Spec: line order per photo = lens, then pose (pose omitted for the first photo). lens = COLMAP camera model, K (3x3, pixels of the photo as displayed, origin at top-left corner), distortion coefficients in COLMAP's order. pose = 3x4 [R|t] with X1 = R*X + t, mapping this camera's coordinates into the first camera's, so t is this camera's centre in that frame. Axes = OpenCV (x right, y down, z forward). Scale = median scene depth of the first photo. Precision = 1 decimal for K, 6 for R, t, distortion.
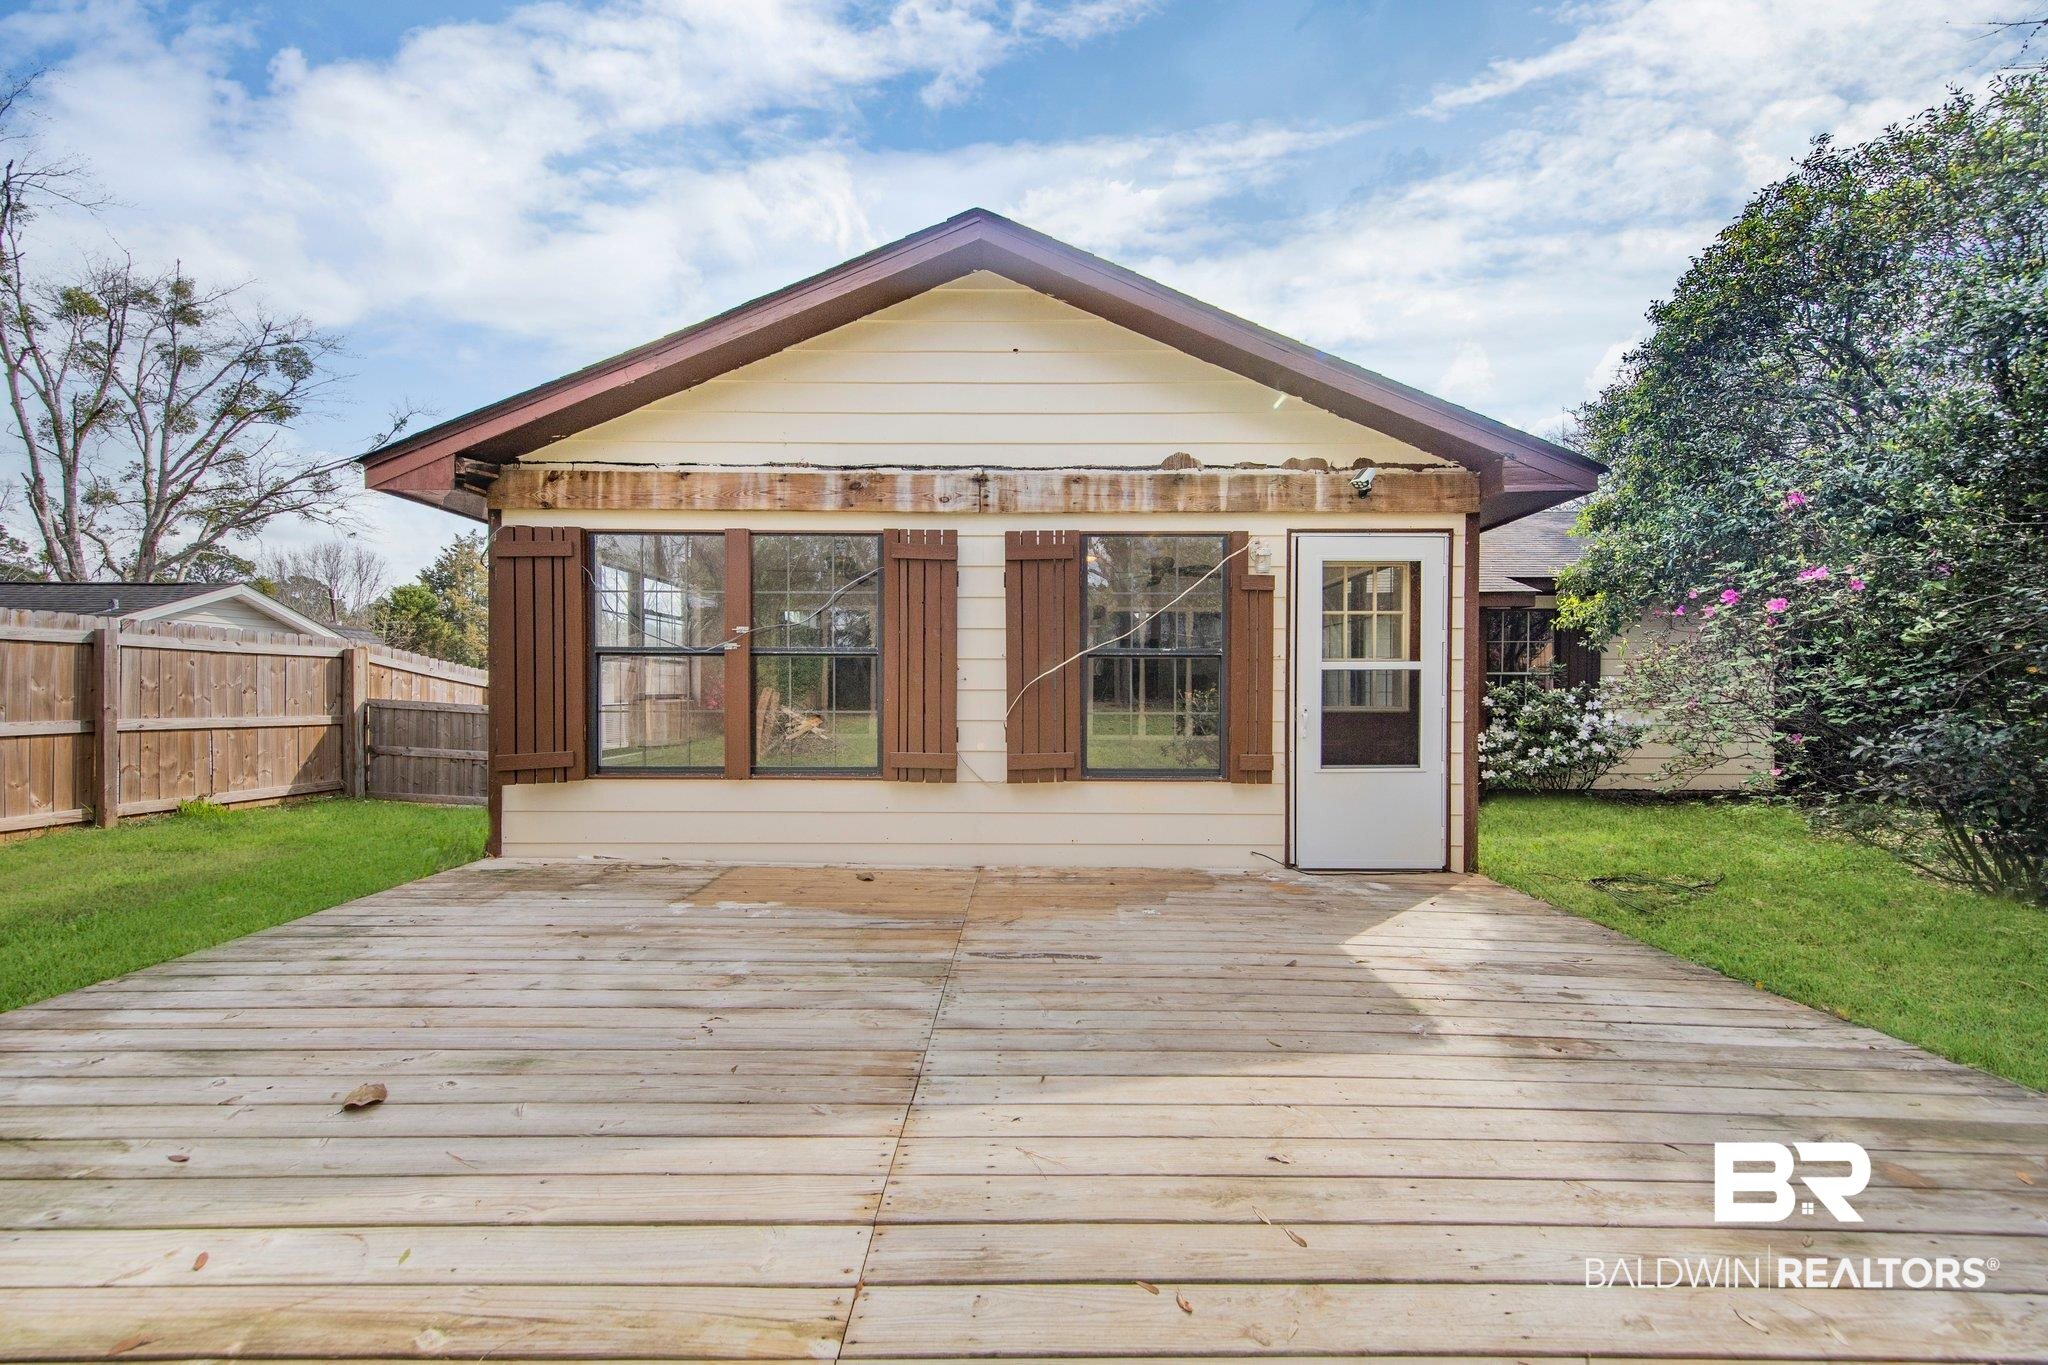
lens RADIAL K [[758.2, 0, 984.5], [0, 758.2, 770.1], [0, 0, 1]] dist [-0.017914, -0.001841]
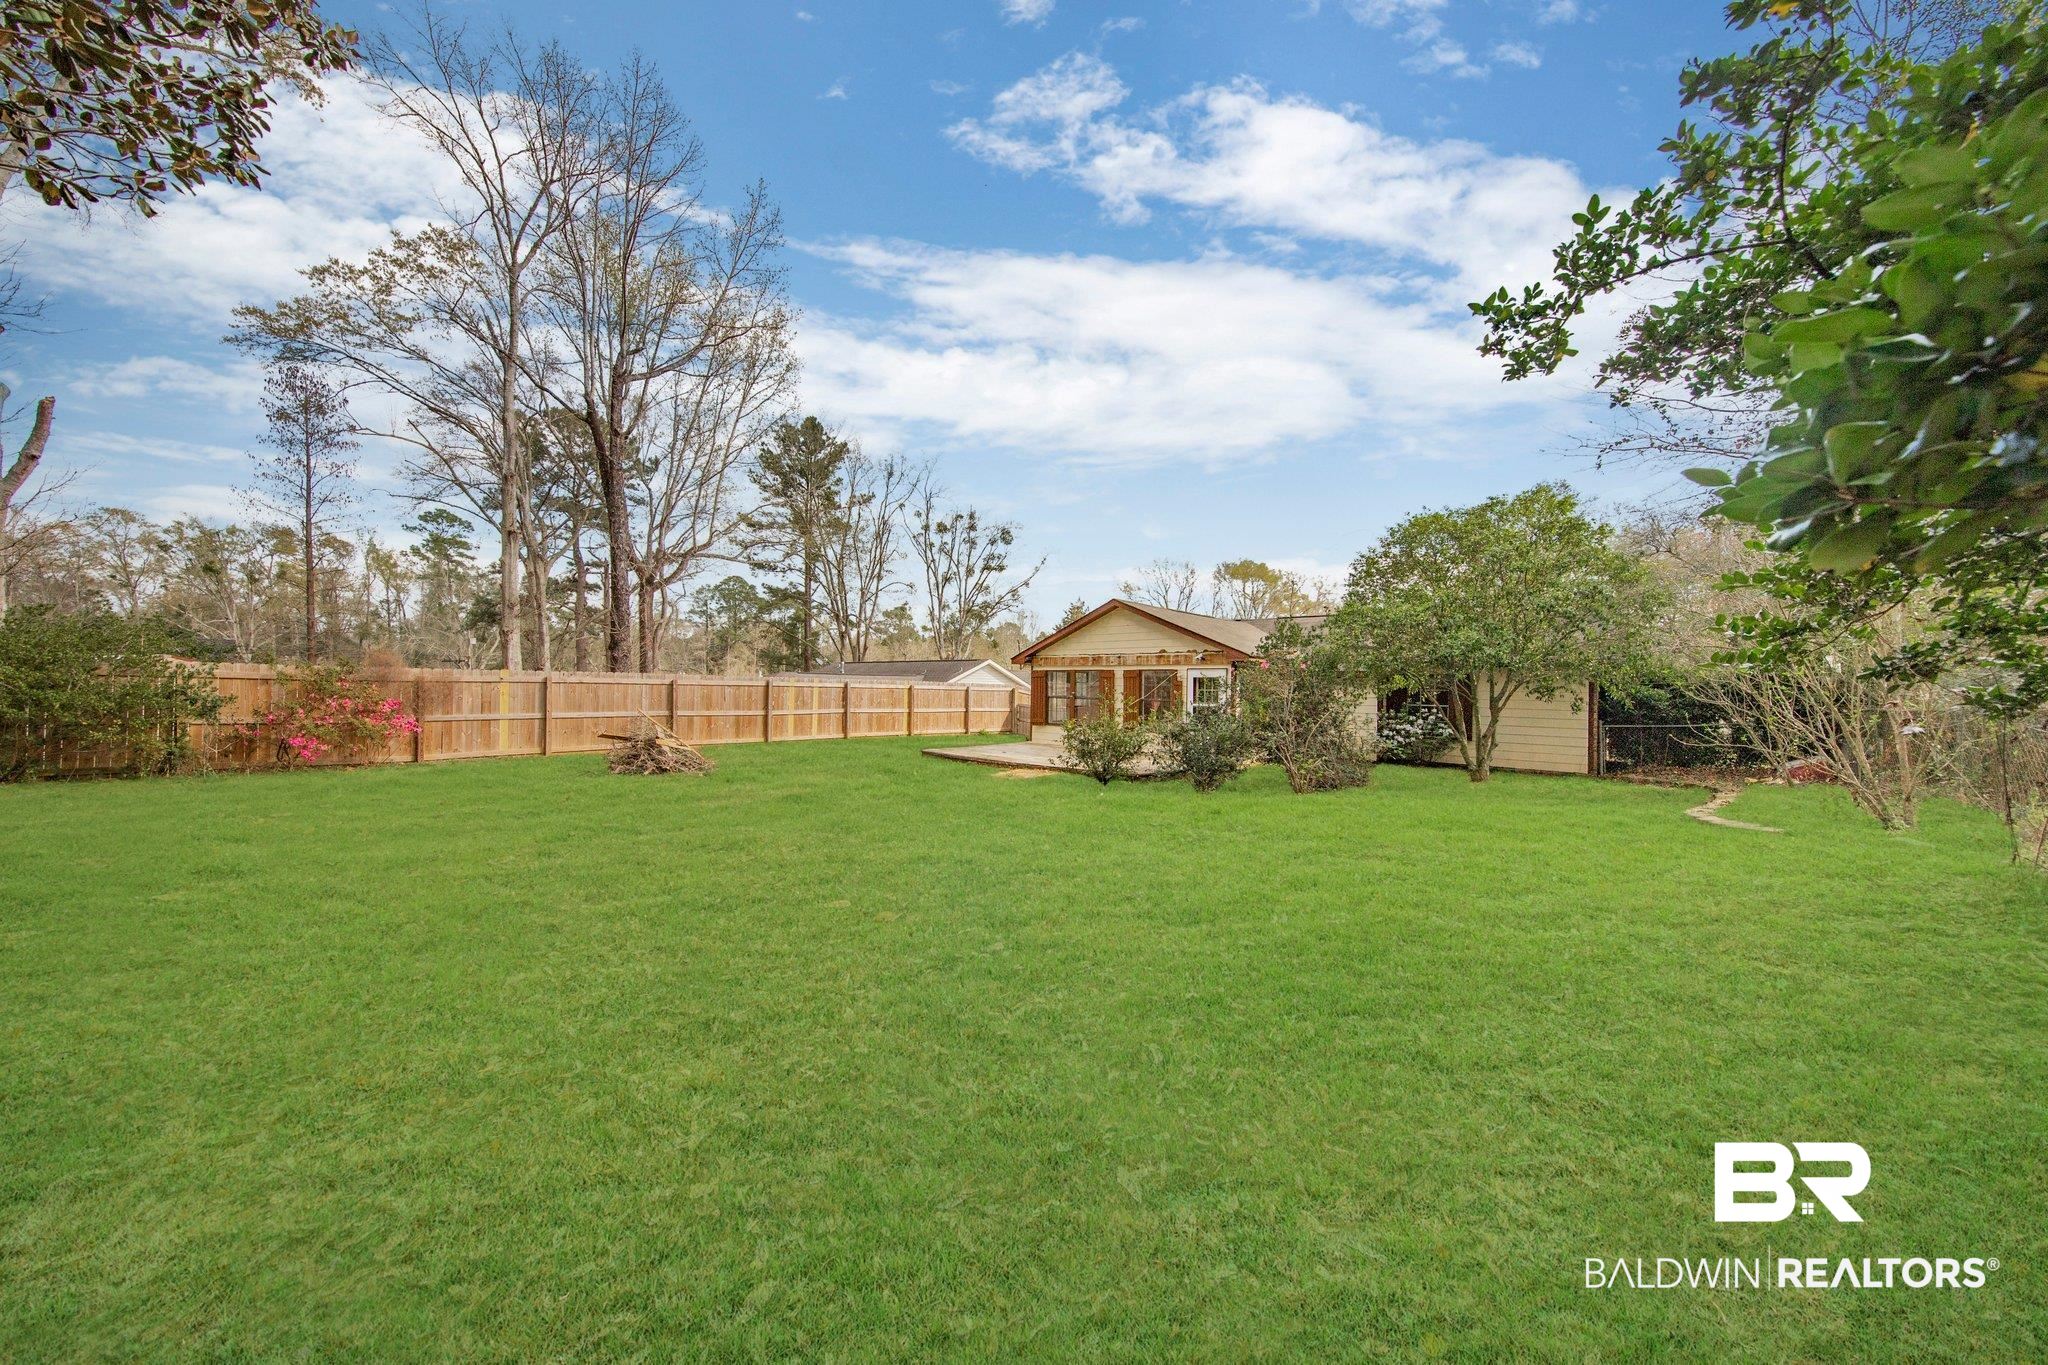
lens RADIAL K [[649.3, 0, 1023.8], [0, 649.3, 699.0], [0, 0, 1]] dist [0.010124, -0.001002]
pose [[0.750734, 0.022330, -0.660228, 1.938825], [-0.033002, 0.999448, -0.003724, -0.121548], [0.659780, 0.024585, 0.751056, -2.005487]]
